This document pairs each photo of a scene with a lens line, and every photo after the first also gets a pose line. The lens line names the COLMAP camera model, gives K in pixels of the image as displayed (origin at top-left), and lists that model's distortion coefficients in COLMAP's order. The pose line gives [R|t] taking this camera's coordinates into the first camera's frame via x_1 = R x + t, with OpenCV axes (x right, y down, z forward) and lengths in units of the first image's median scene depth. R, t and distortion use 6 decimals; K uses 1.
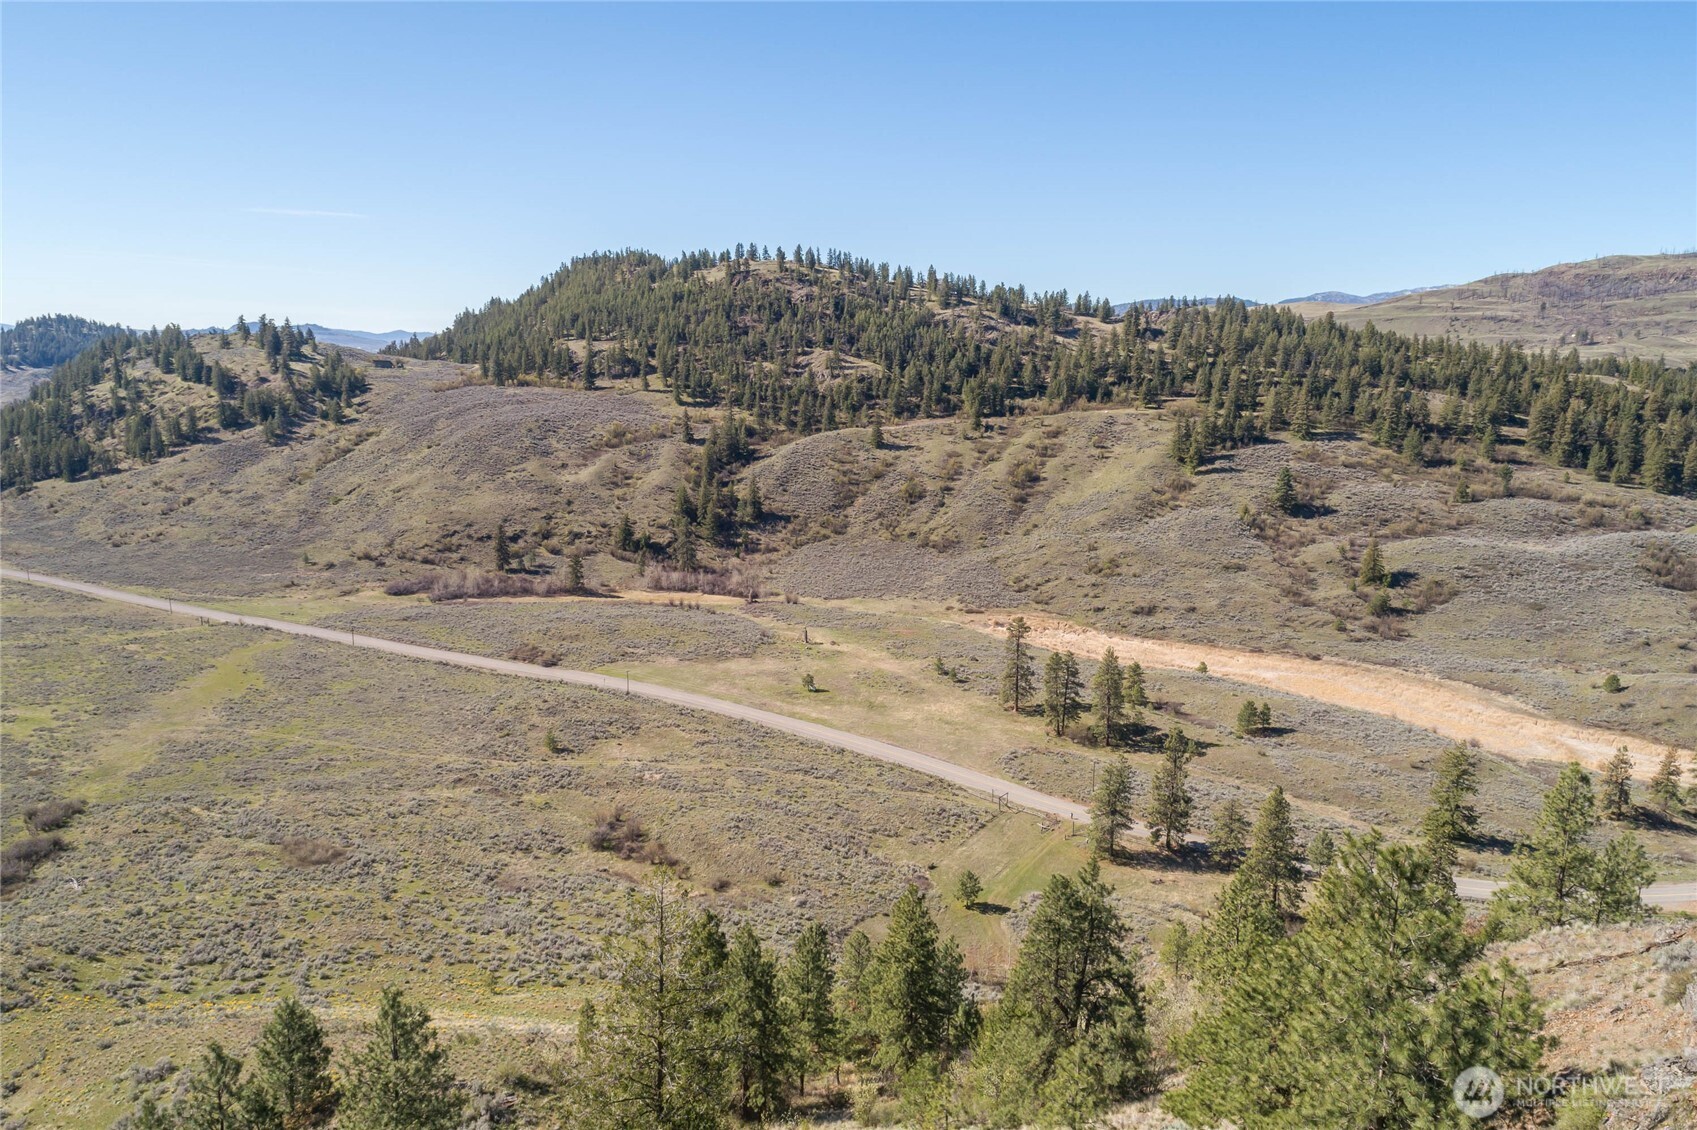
lens RADIAL K [[1093.2, 0, 850.3], [0, 1093.2, 573.1], [0, 0, 1]] dist [0.179840, -0.163755]
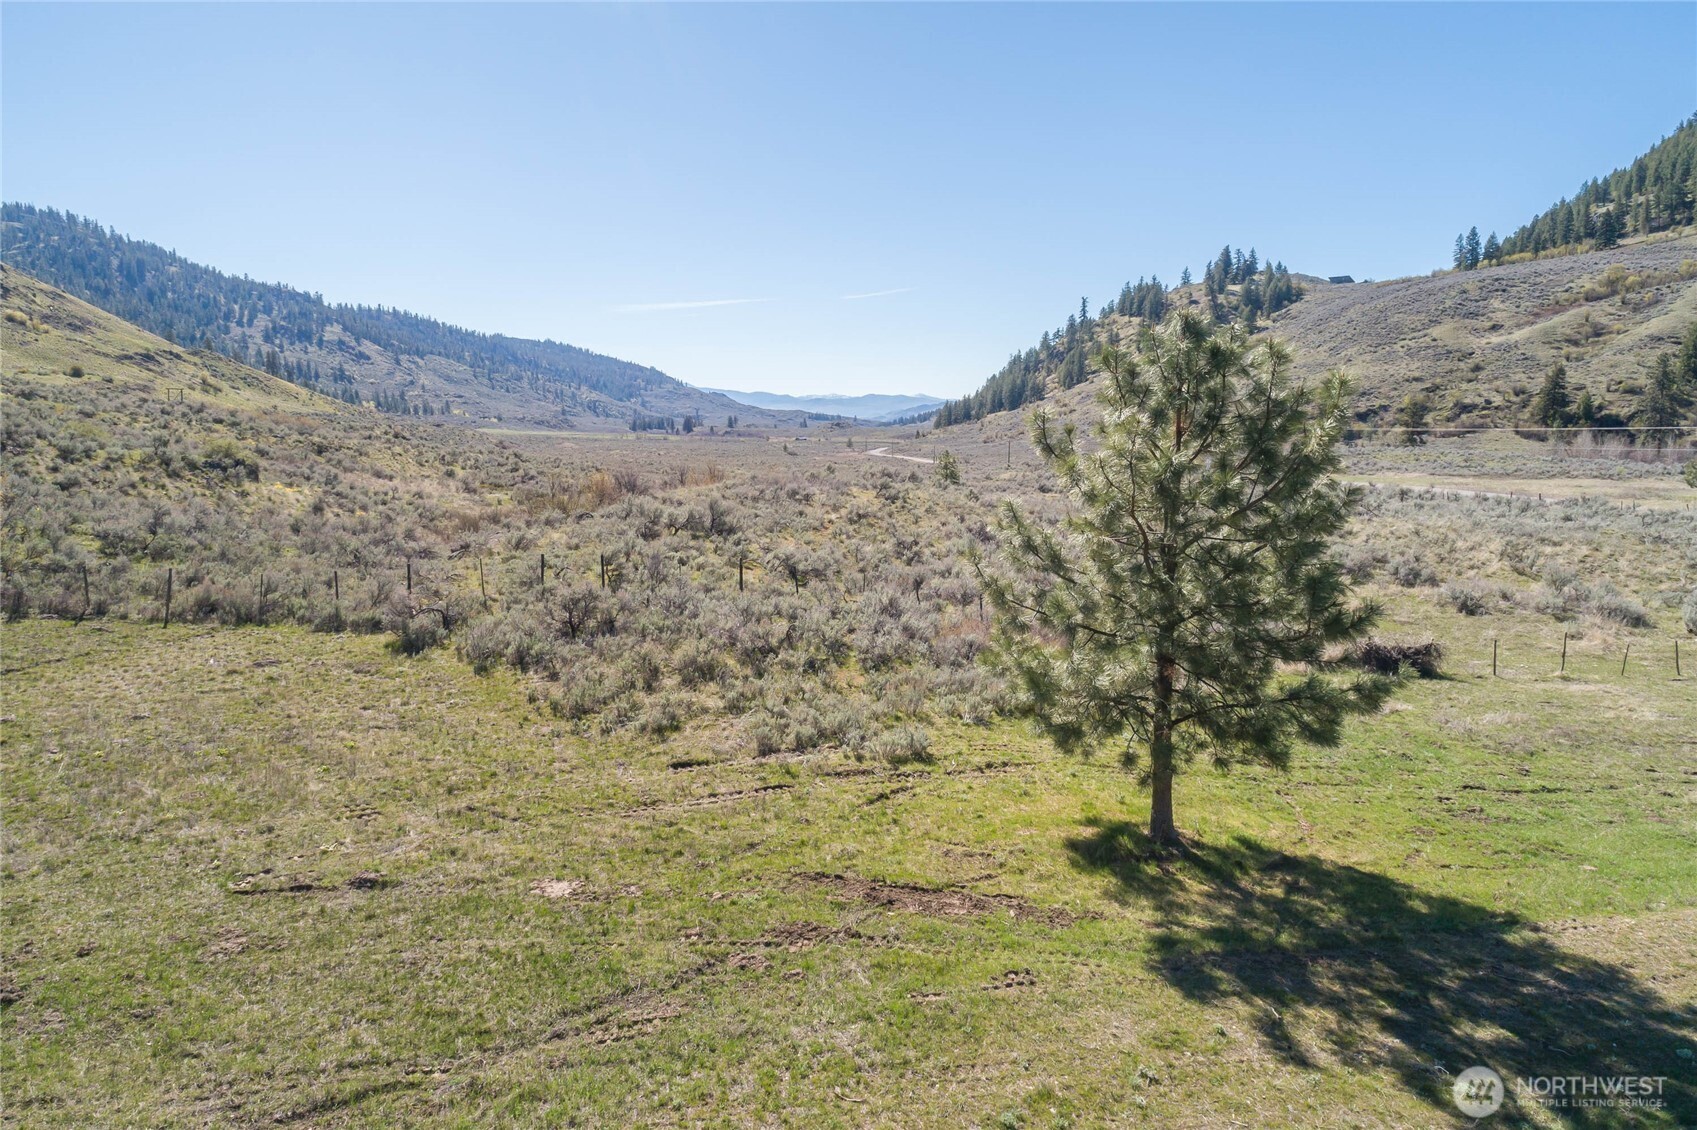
lens RADIAL K [[1093.2, 0, 852.7], [0, 1093.2, 569.2], [0, 0, 1]] dist [0.179840, -0.163755]
pose [[0.608569, 0.093443, -0.787980, 0.052876], [-0.151564, 0.988447, 0.000160, 0.106170], [0.778892, 0.119332, 0.615701, 0.349413]]
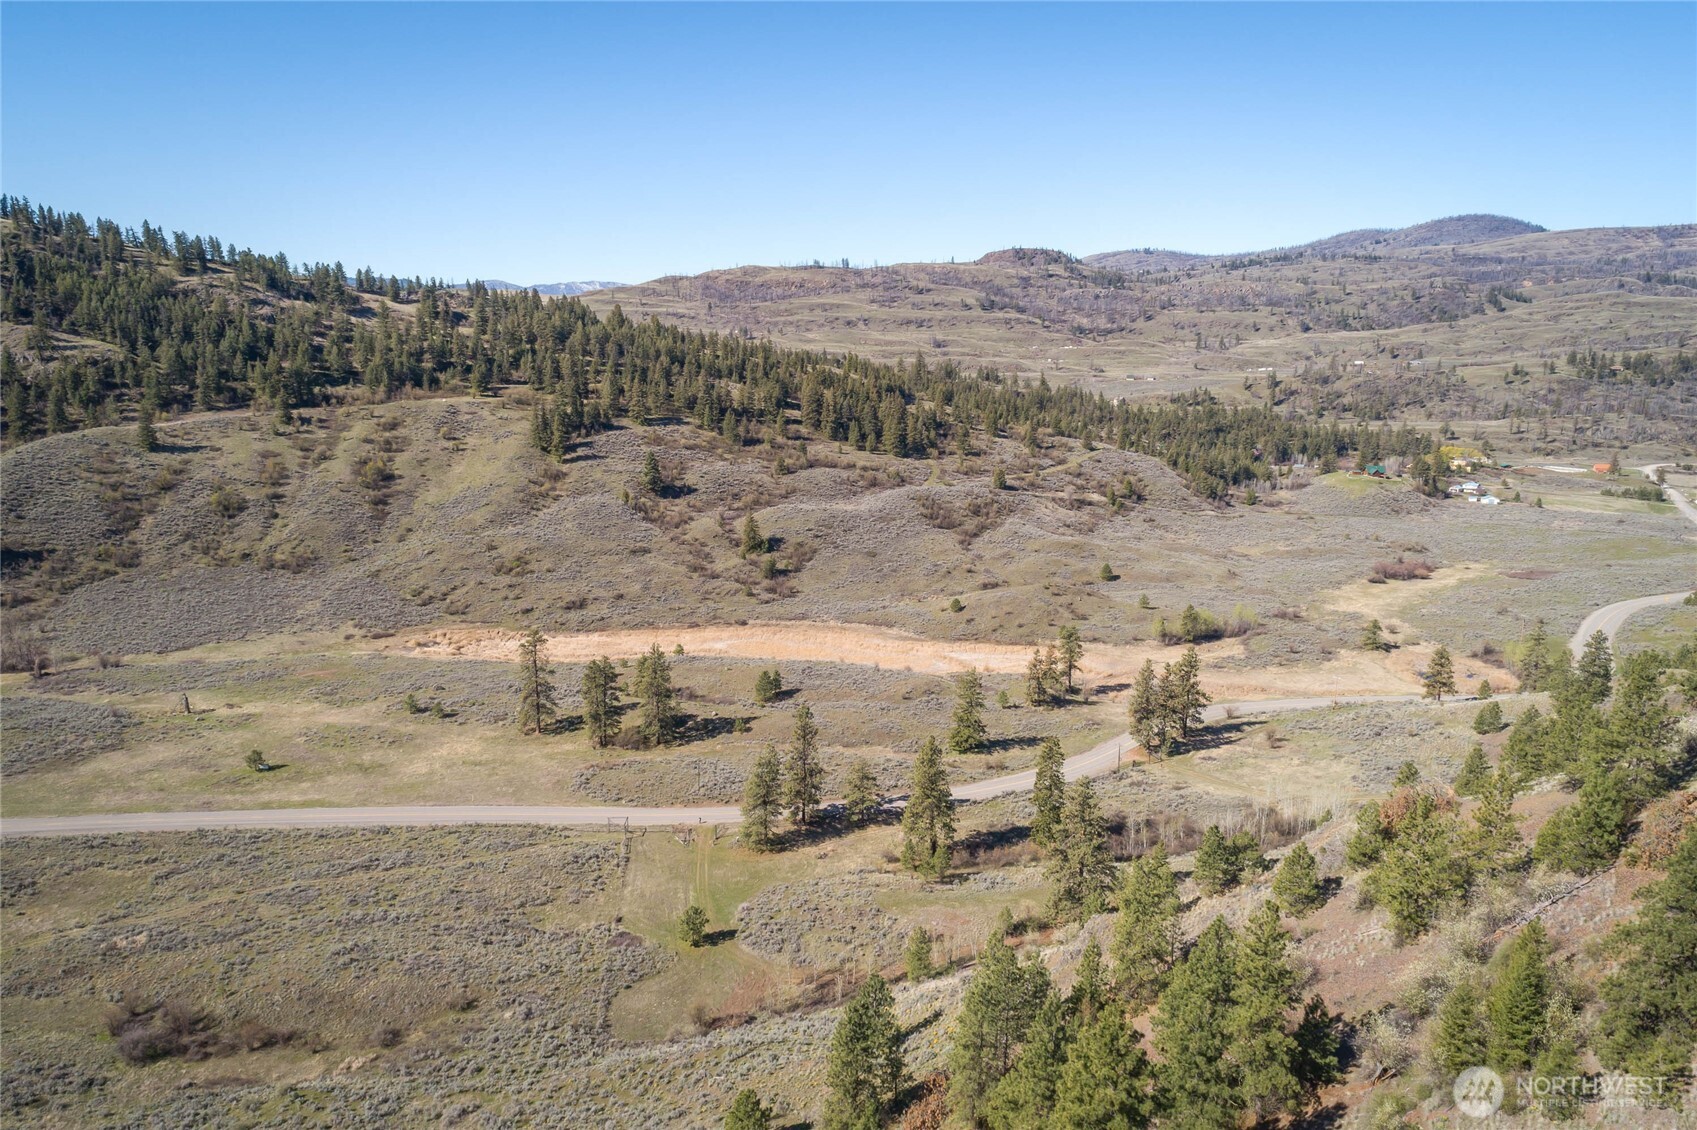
lens RADIAL K [[1093.2, 0, 848.6], [0, 1093.2, 569.5], [0, 0, 1]] dist [0.179840, -0.163755]
pose [[0.767688, -0.128553, 0.627797, -0.125056], [0.122016, 0.991072, 0.053736, -0.015786], [-0.629100, 0.035348, 0.776520, 0.070426]]
